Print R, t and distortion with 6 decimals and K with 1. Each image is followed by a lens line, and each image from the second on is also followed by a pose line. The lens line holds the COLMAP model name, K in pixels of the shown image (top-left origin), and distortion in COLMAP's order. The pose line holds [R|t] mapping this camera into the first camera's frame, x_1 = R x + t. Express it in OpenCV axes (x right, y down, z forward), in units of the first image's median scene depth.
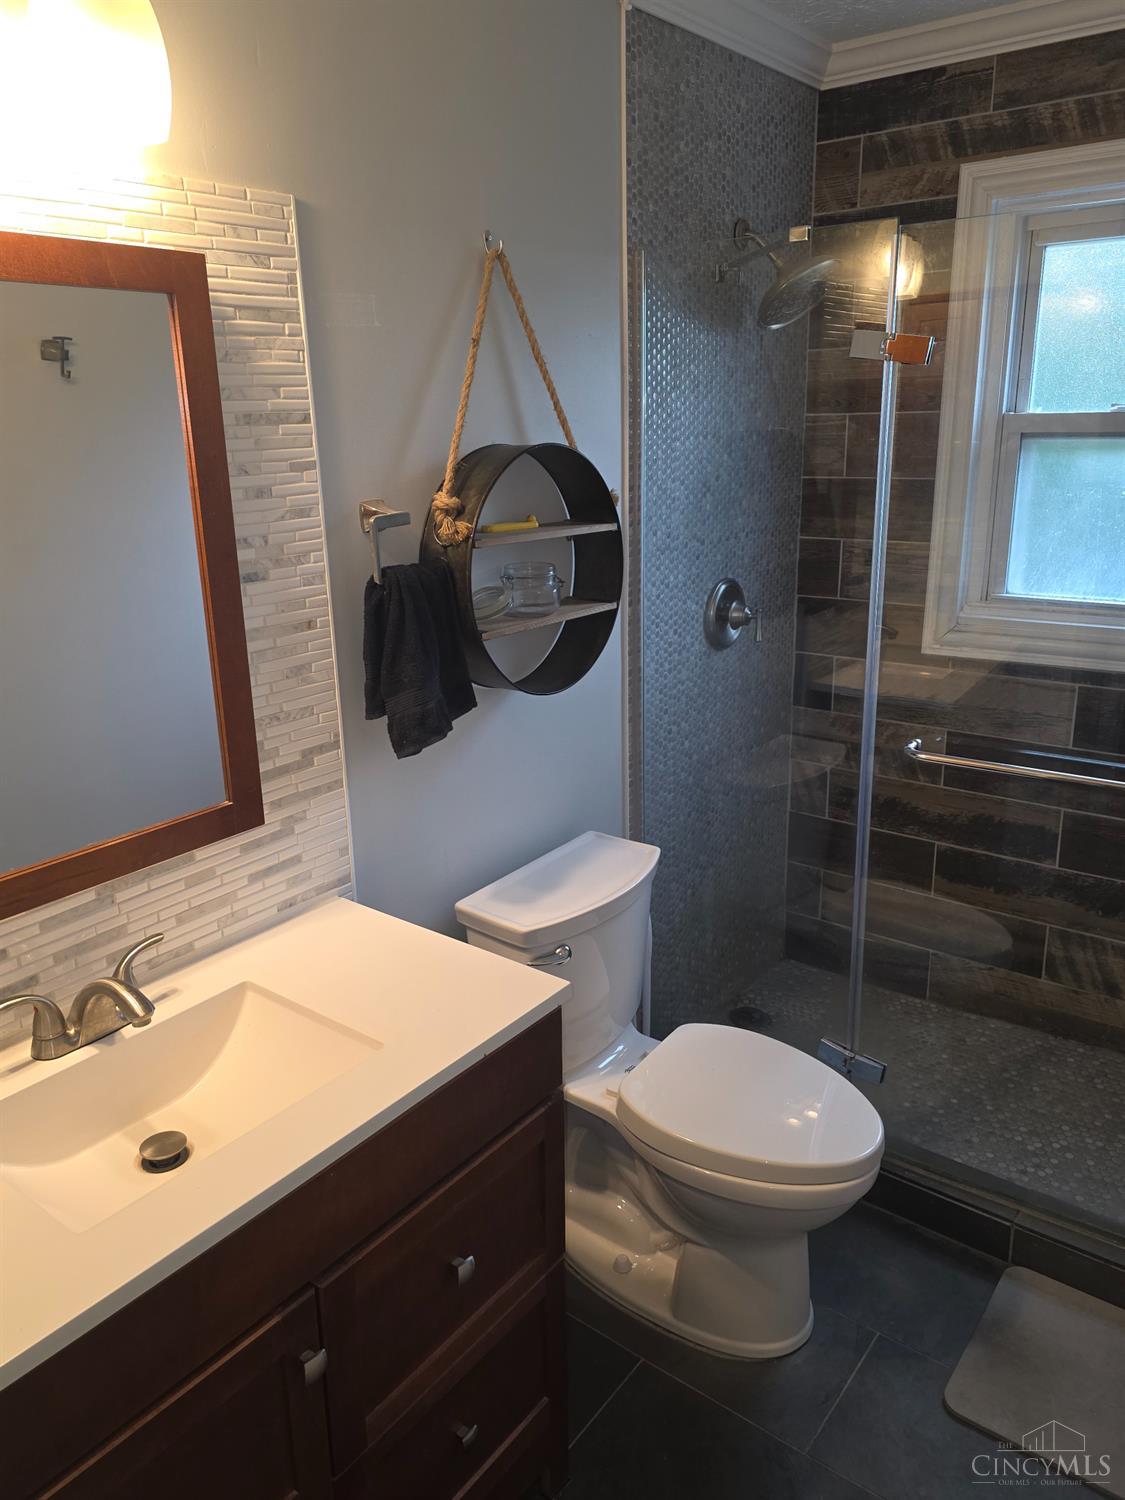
lens RADIAL K [[1090.2, 0, 559.9], [0, 1090.2, 742.9], [0, 0, 1]] dist [0.094050, -0.086017]
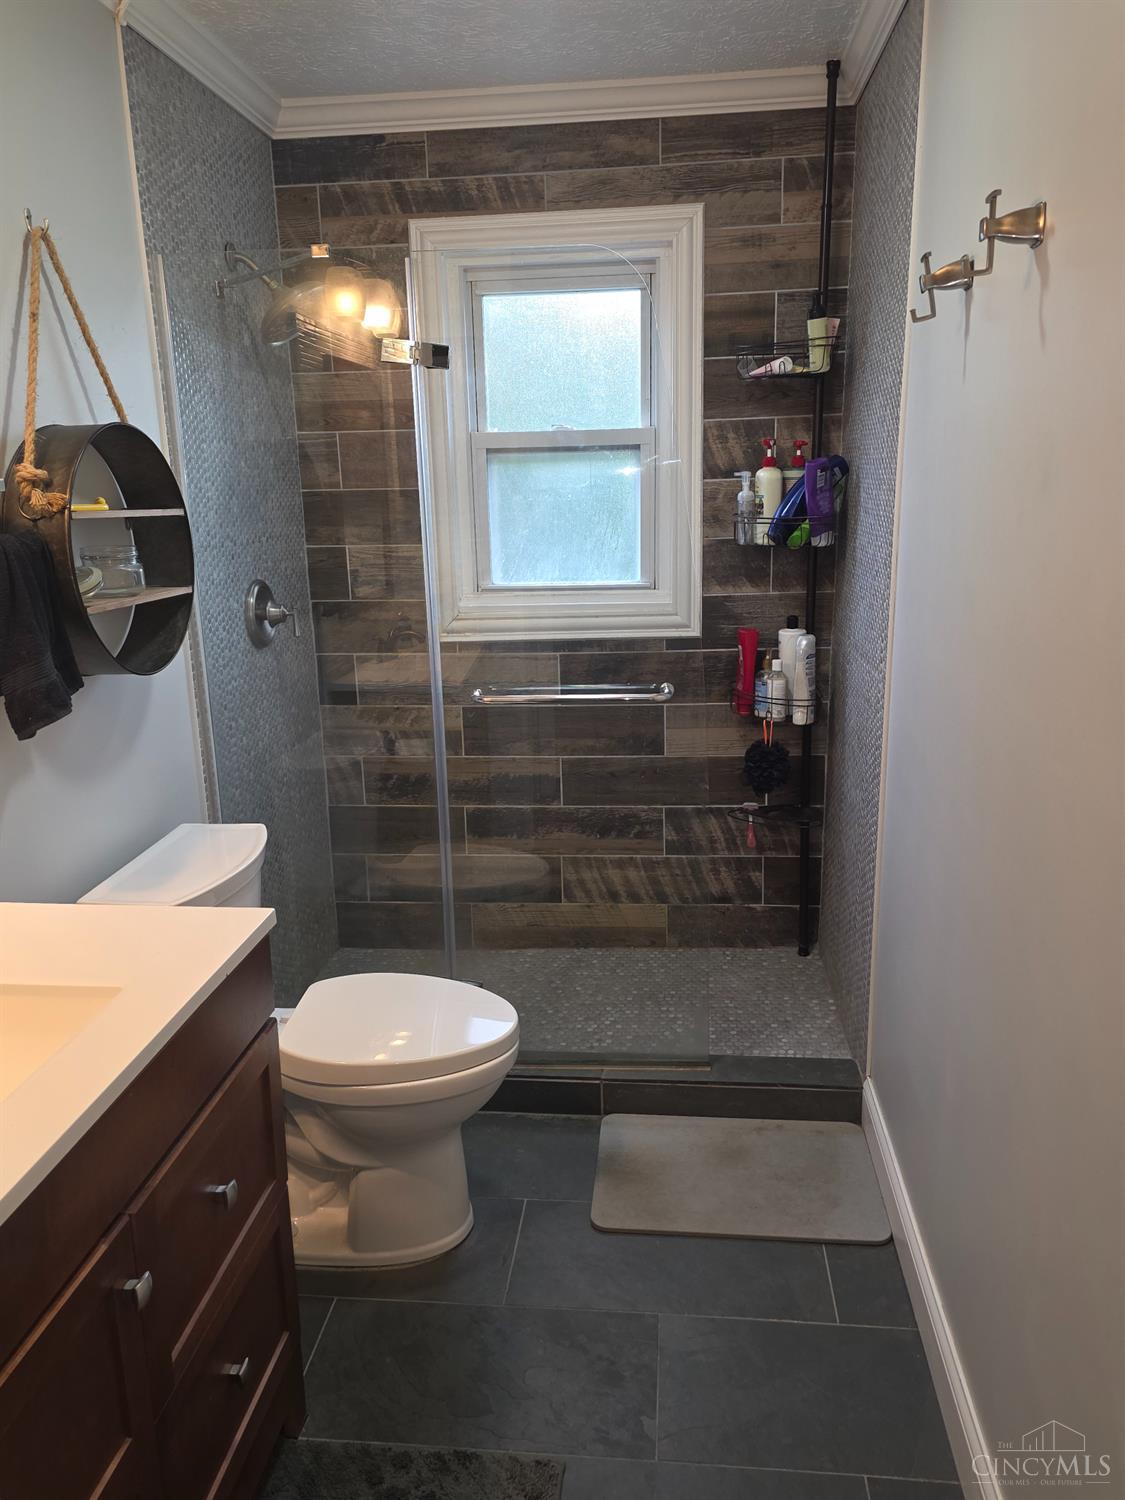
lens RADIAL K [[1090.2, 0, 559.9], [0, 1090.2, 742.9], [0, 0, 1]] dist [0.094050, -0.086017]
pose [[0.854762, -0.123783, 0.504044, -0.162167], [0.154784, 0.987748, -0.019914, 0.075238], [-0.495403, 0.095040, 0.863448, -0.038104]]
